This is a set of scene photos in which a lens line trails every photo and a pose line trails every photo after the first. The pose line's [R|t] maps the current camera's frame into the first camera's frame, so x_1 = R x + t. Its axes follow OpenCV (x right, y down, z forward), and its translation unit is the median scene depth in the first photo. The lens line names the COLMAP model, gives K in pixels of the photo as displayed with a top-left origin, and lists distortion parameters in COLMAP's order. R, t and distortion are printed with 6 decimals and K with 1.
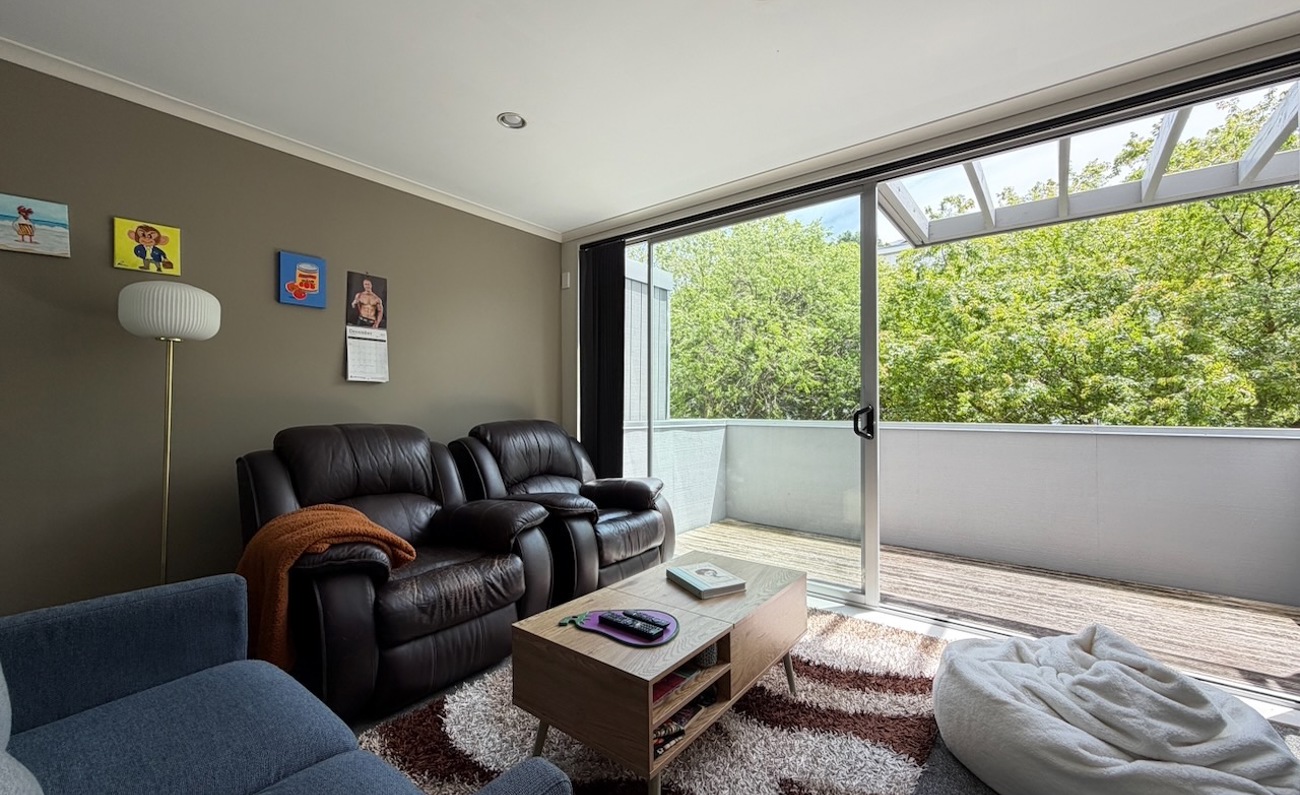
lens RADIAL K [[524.6, 0, 648.6], [0, 524.6, 402.3], [0, 0, 1]] dist [-0.000254, 0.000669]
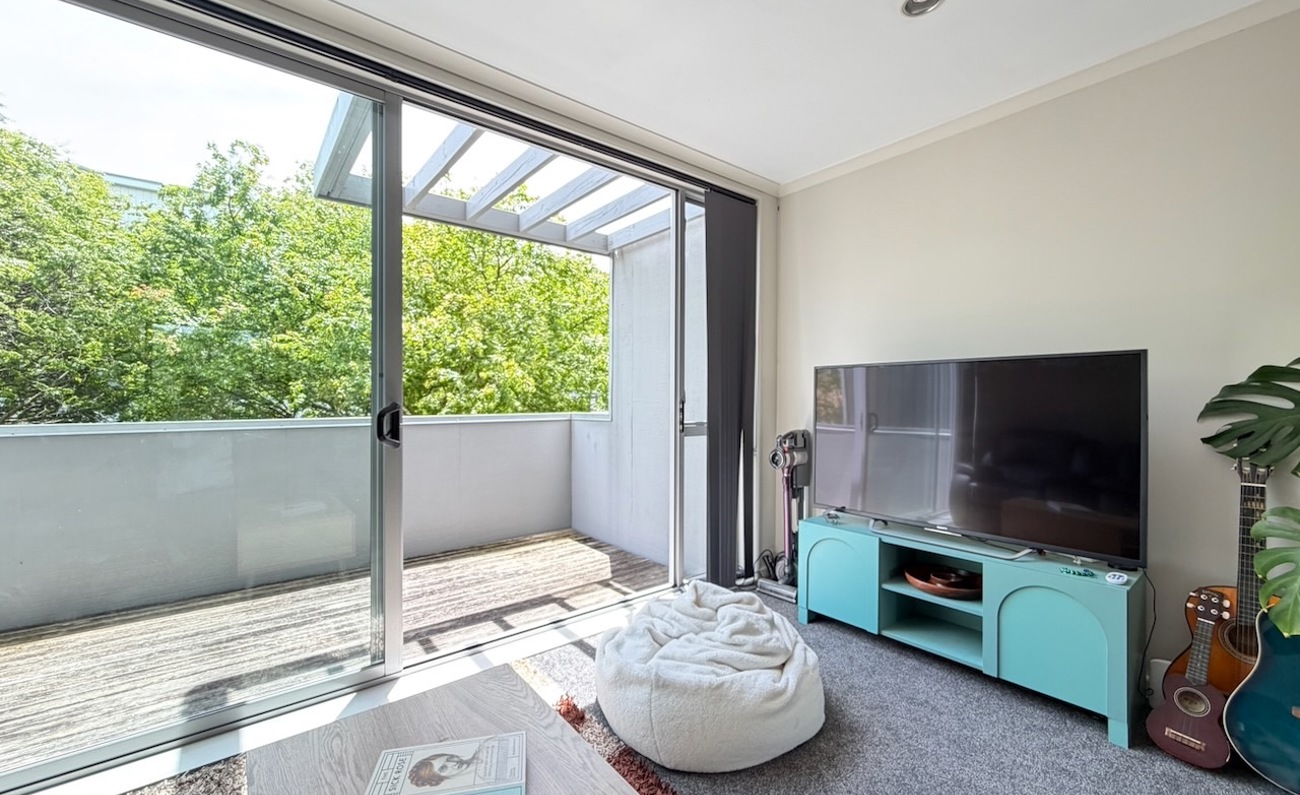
lens RADIAL K [[524.6, 0, 648.6], [0, 524.6, 402.3], [0, 0, 1]] dist [-0.000254, 0.000669]
pose [[0.226547, -0.014224, 0.973896, -0.154235], [-0.008041, 0.999832, 0.016473, -0.002543], [-0.973967, -0.011563, 0.226395, 0.384407]]
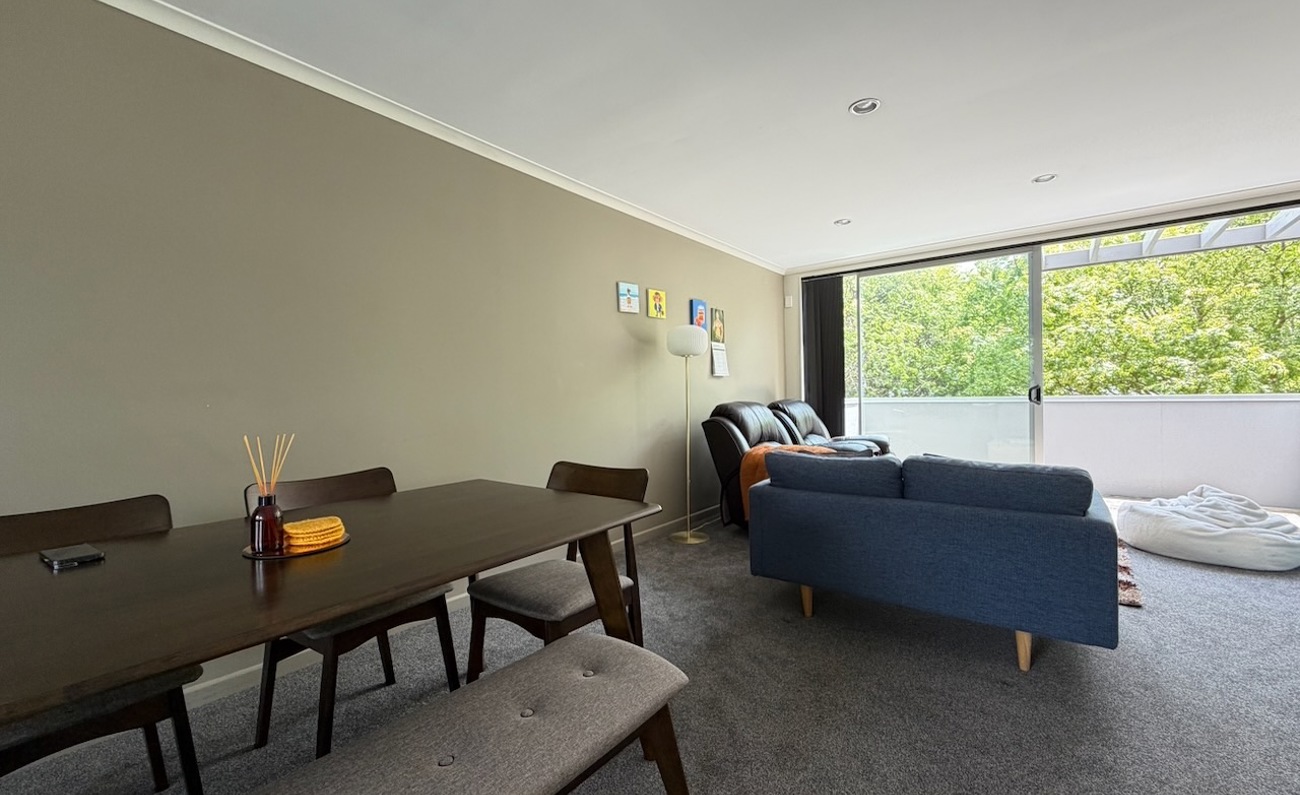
lens RADIAL K [[504.9, 0, 648.6], [0, 504.9, 390.6], [0, 0, 1]] dist [-0.000325, -0.000372]
pose [[0.999533, -0.026284, -0.015564, -0.569821], [0.026359, 0.999642, 0.004663, -0.007475], [0.015435, -0.005071, 0.999868, -0.415938]]
